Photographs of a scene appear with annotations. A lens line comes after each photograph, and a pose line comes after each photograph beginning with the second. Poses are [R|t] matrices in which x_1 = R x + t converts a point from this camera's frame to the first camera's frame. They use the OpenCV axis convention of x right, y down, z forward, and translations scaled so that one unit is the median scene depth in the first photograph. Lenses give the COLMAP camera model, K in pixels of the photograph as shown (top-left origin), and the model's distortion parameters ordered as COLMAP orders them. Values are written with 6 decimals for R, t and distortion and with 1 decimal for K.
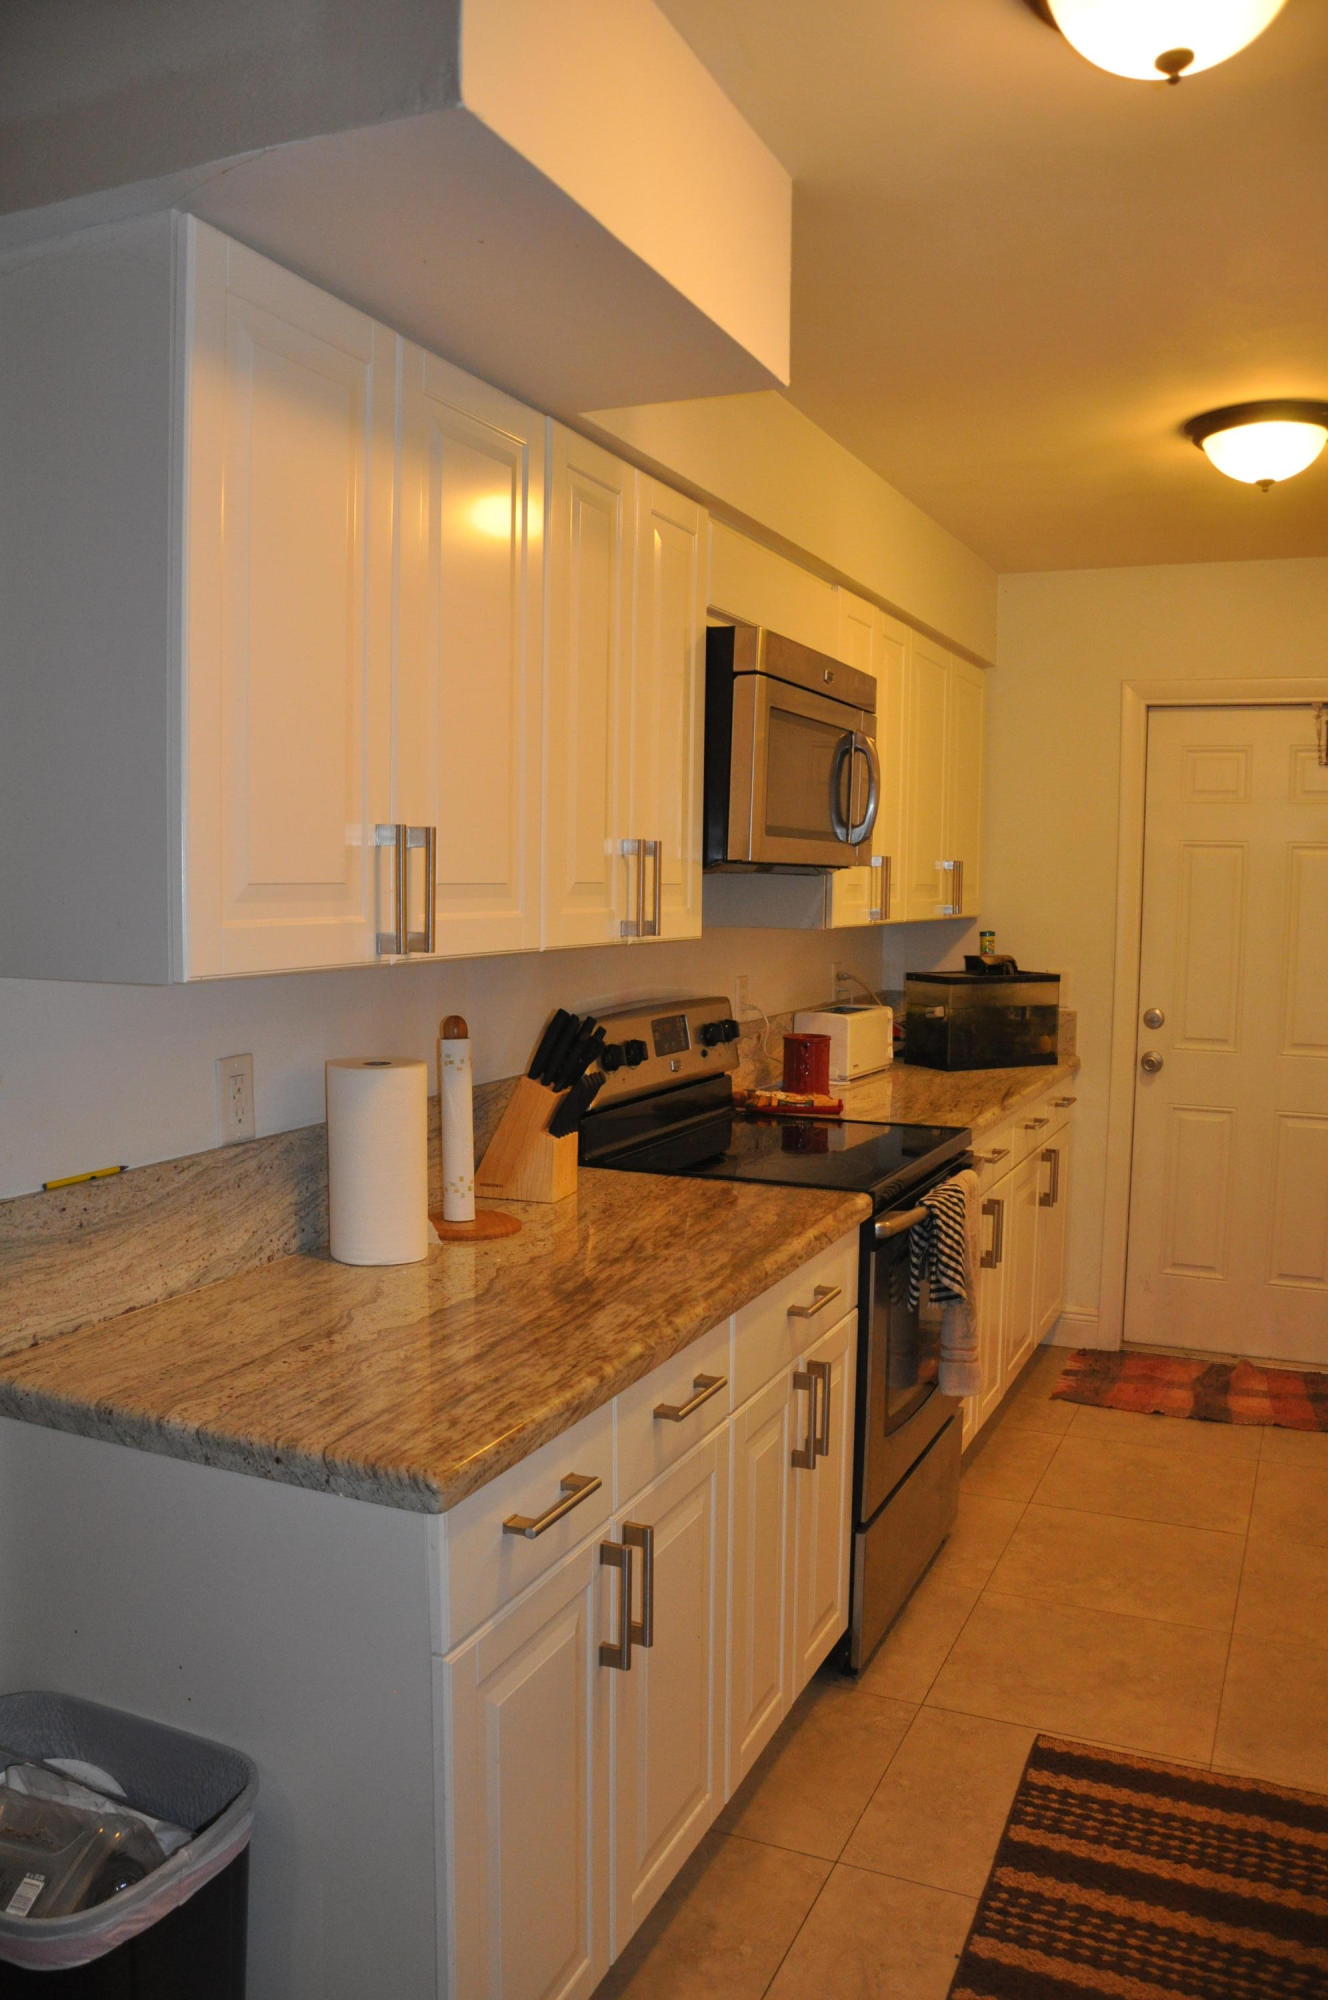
lens RADIAL K [[1553.9, 0, 656.4], [0, 1553.9, 1010.5], [0, 0, 1]] dist [-0.162487, 0.119556]
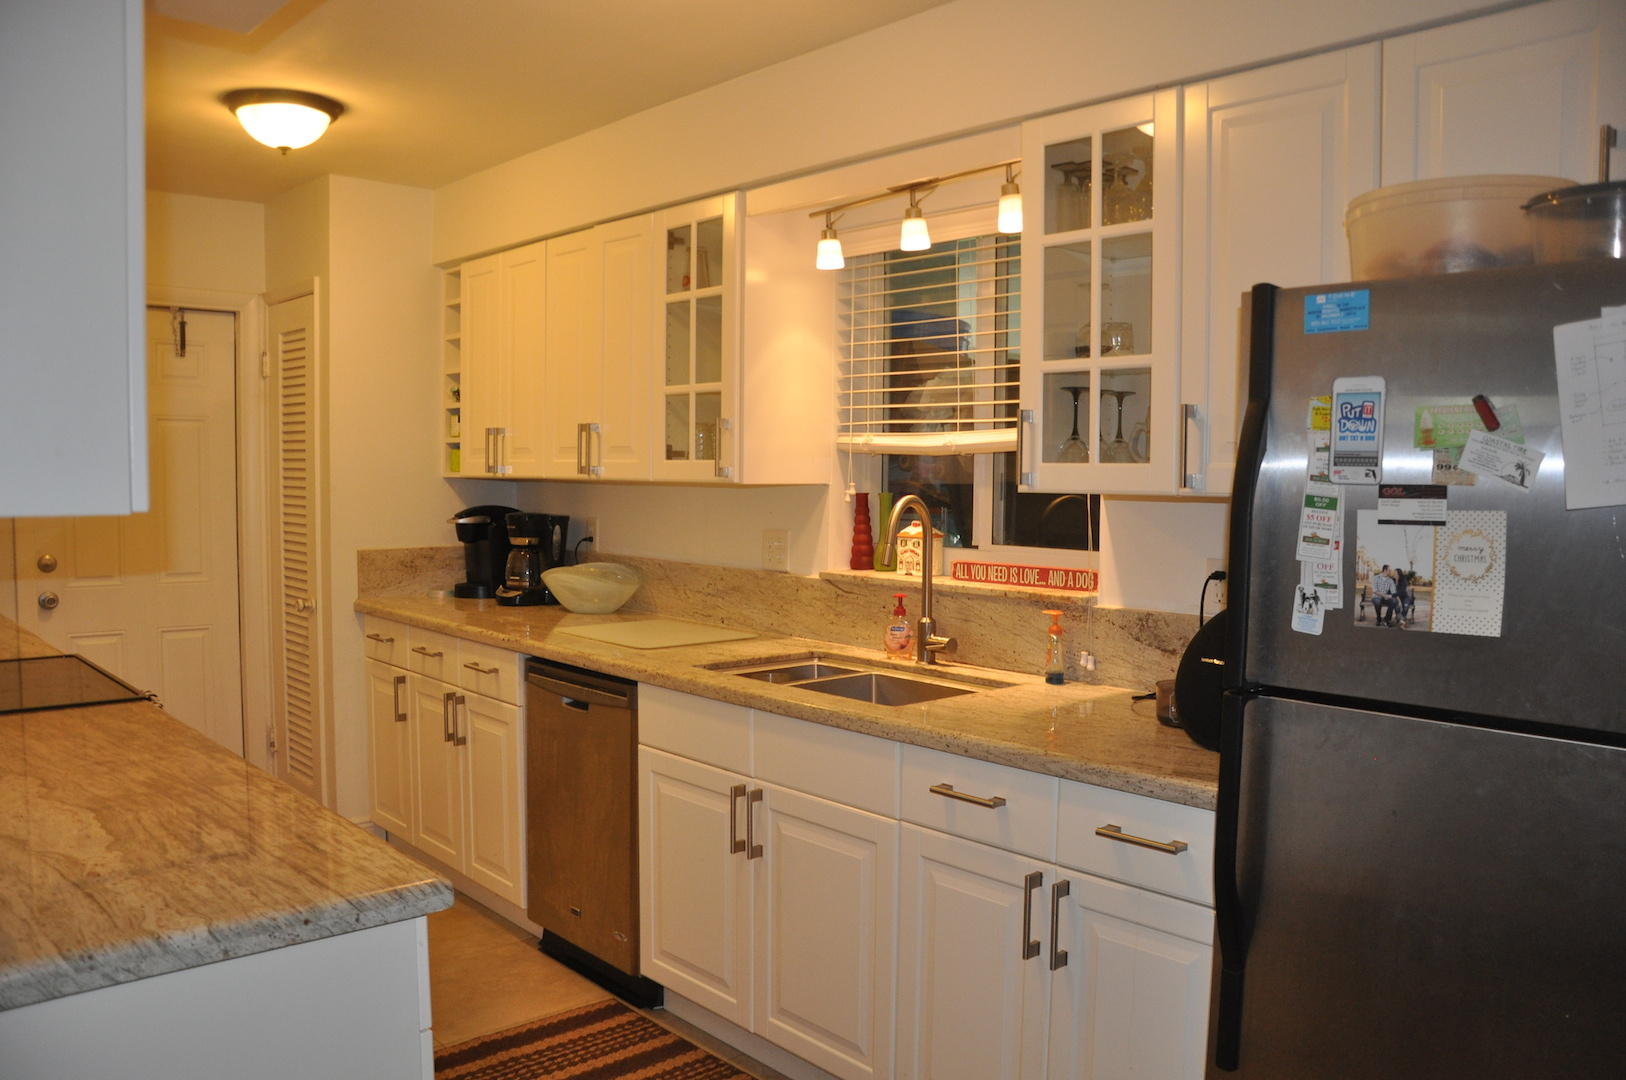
lens RADIAL K [[1263.3, 0, 814.4], [0, 1263.3, 569.0], [0, 0, 1]] dist [-0.162487, 0.119556]
pose [[0.404952, -0.076758, 0.911110, -0.417203], [0.071029, 0.996100, 0.052348, 0.004586], [-0.911575, 0.043517, 0.408825, 0.120455]]
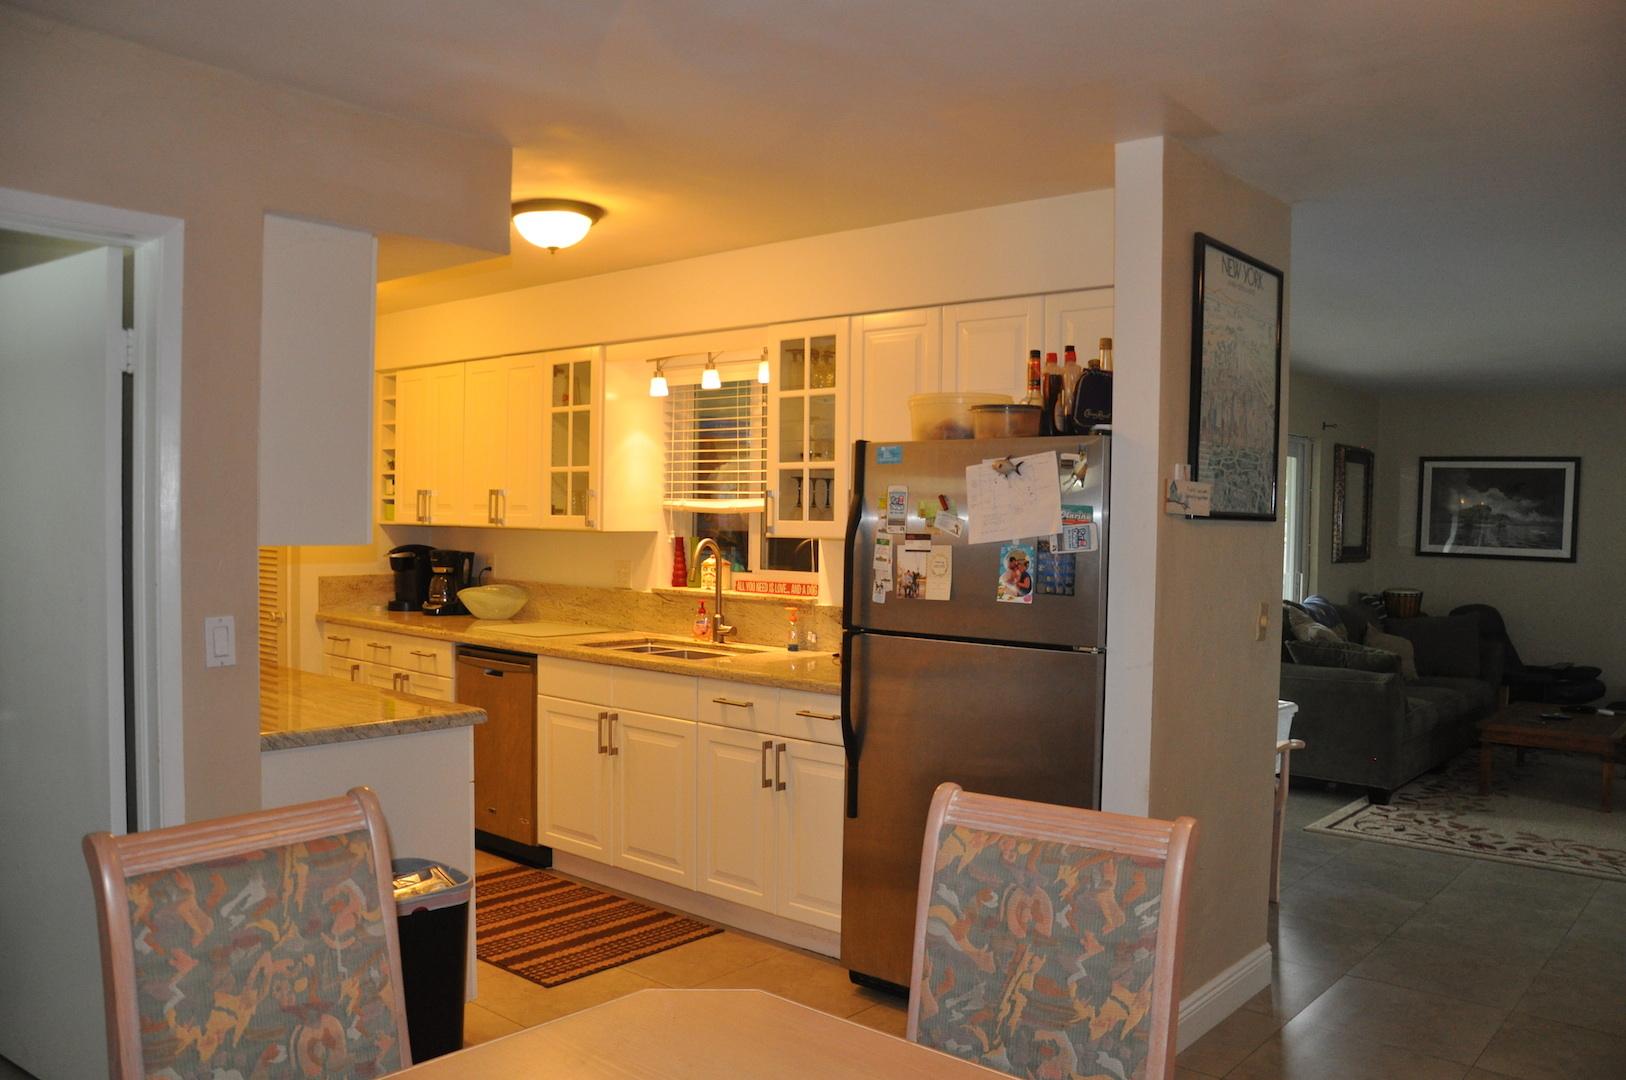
lens RADIAL K [[1263.3, 0, 814.4], [0, 1263.3, 569.0], [0, 0, 1]] dist [-0.162487, 0.119556]
pose [[0.282119, -0.045406, 0.958304, -0.970482], [0.067249, 0.997358, 0.027458, 0.007598], [-0.957020, 0.056699, 0.284427, -0.124803]]
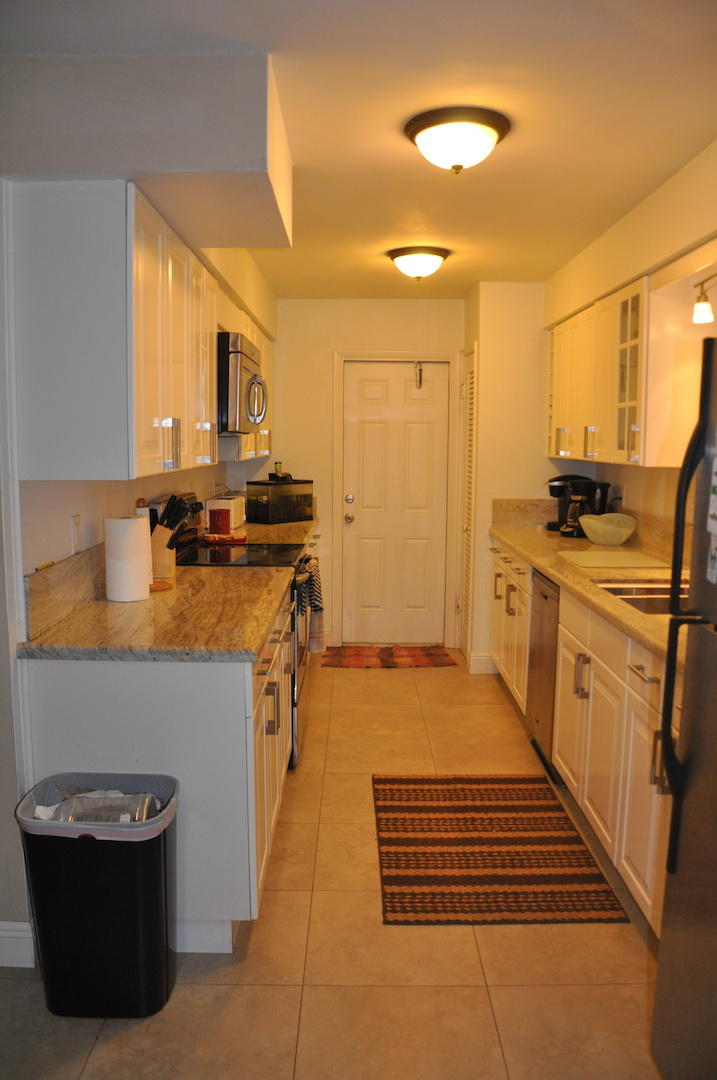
lens RADIAL K [[839.1, 0, 354.4], [0, 839.1, 545.7], [0, 0, 1]] dist [-0.162487, 0.119556]
pose [[0.914448, -0.056377, 0.400757, -0.255515], [0.039327, 0.997942, 0.050651, 0.017850], [-0.402787, -0.030557, 0.914783, -0.215890]]
